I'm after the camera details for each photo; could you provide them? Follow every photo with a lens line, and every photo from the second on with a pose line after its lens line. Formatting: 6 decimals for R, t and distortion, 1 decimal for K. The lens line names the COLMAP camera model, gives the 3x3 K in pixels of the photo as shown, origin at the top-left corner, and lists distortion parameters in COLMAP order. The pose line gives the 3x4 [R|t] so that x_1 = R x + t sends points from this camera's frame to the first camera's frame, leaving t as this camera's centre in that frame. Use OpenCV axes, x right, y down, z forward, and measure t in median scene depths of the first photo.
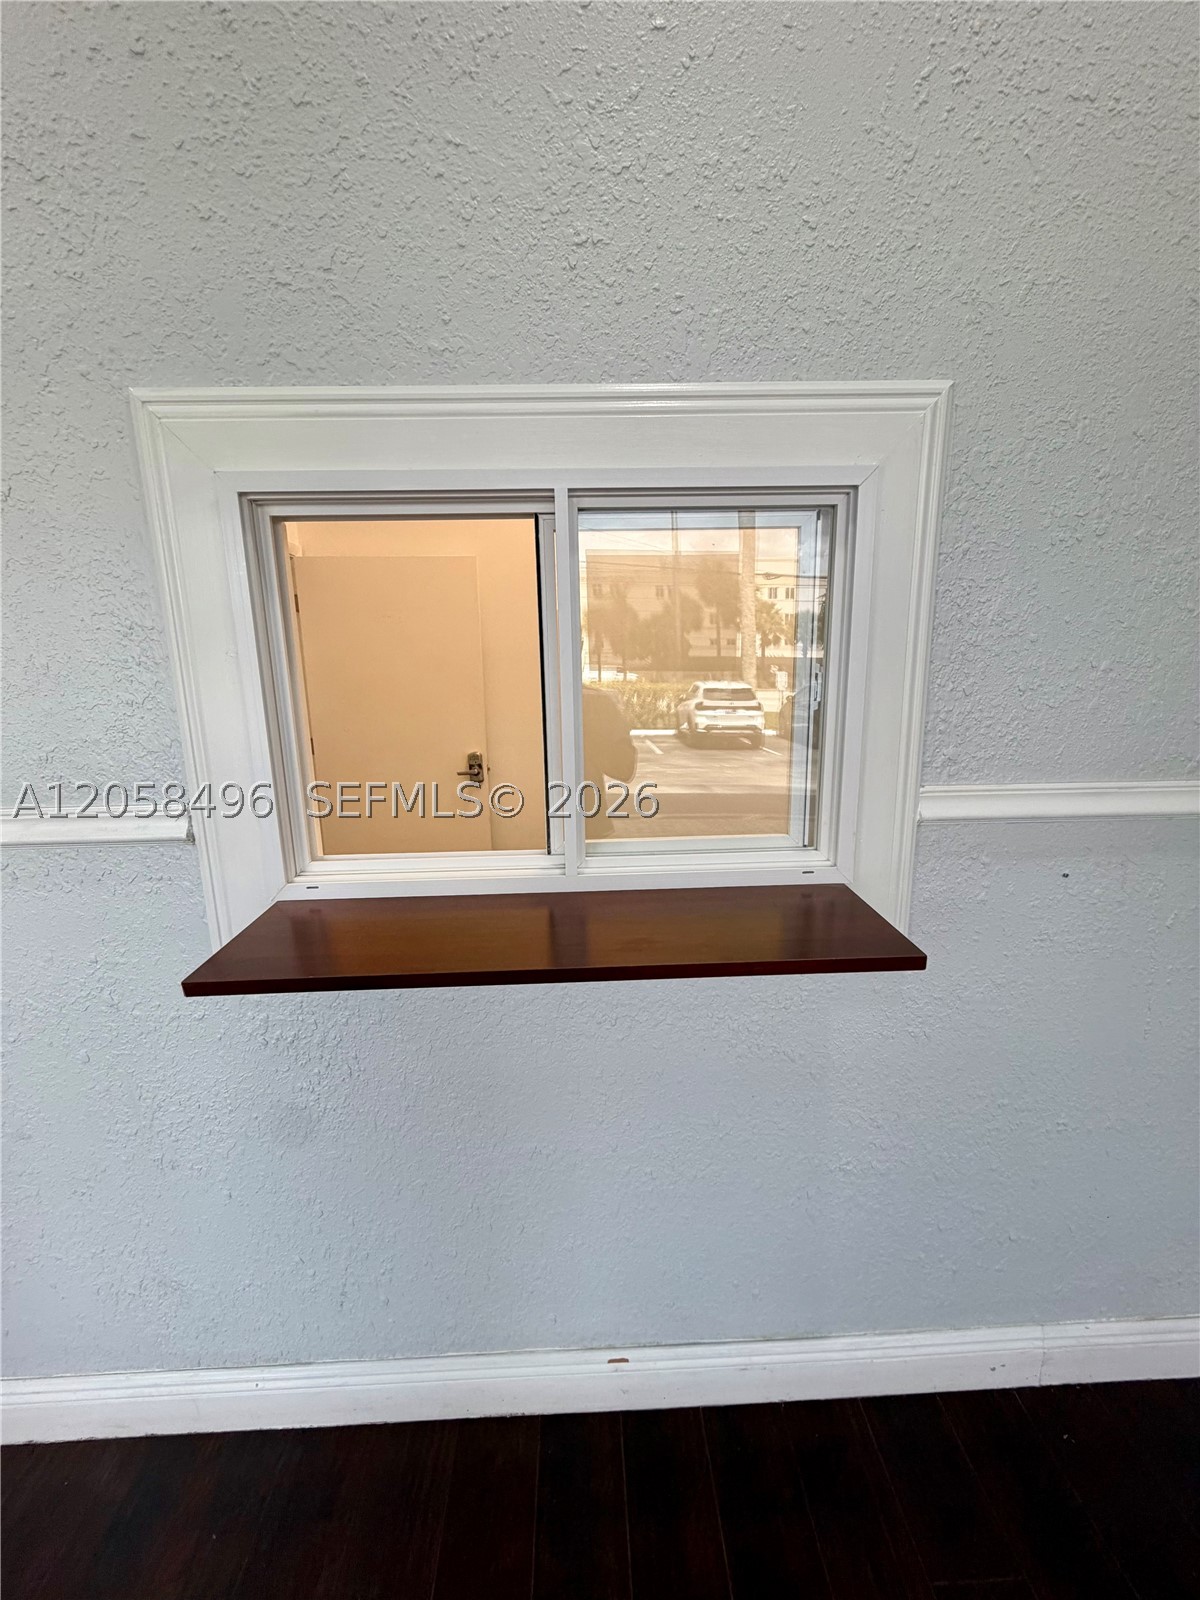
lens RADIAL K [[685.9, 0, 599.8], [0, 685.9, 799.9], [0, 0, 1]] dist [-0.004482, 0.000777]
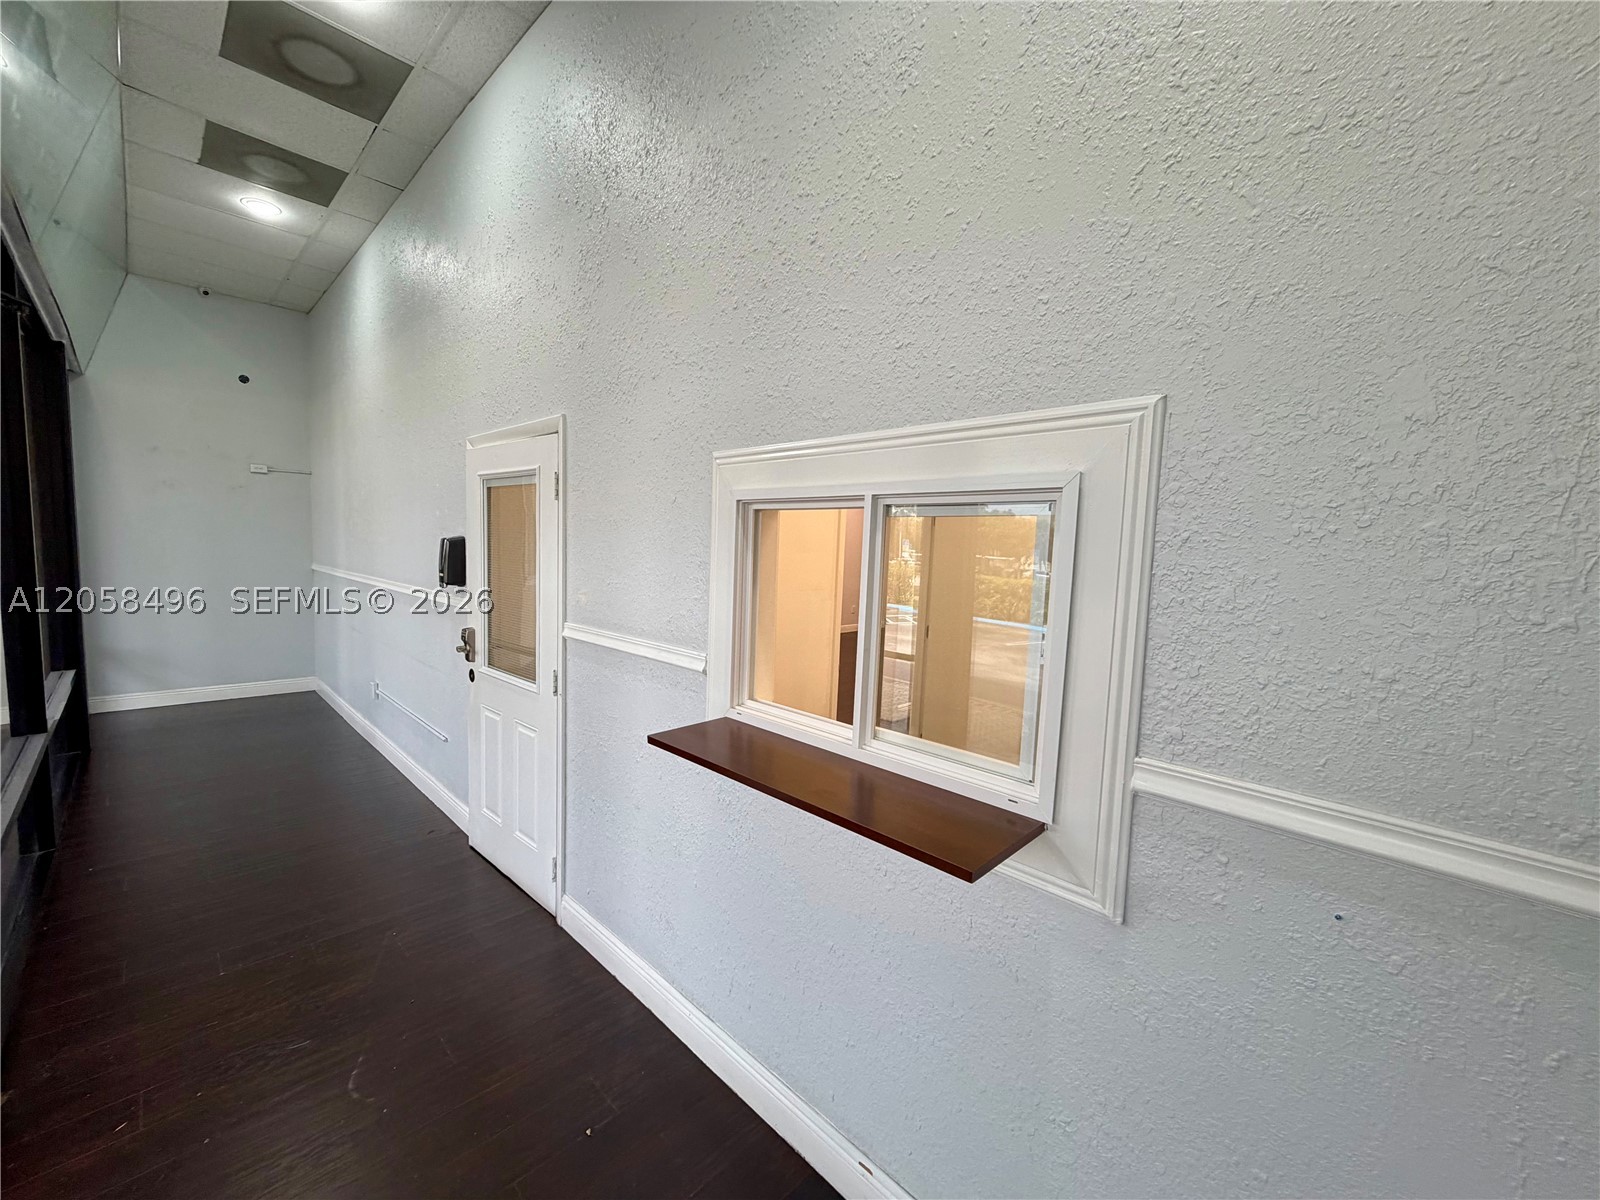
lens RADIAL K [[635.8, 0, 800.3], [0, 635.8, 601.1], [0, 0, 1]] dist [-0.007441, 0.000610]
pose [[0.686643, 0.105720, -0.719267, 0.888091], [-0.211271, 0.975689, -0.058279, -0.096527], [0.695619, 0.191977, 0.692285, -0.065904]]
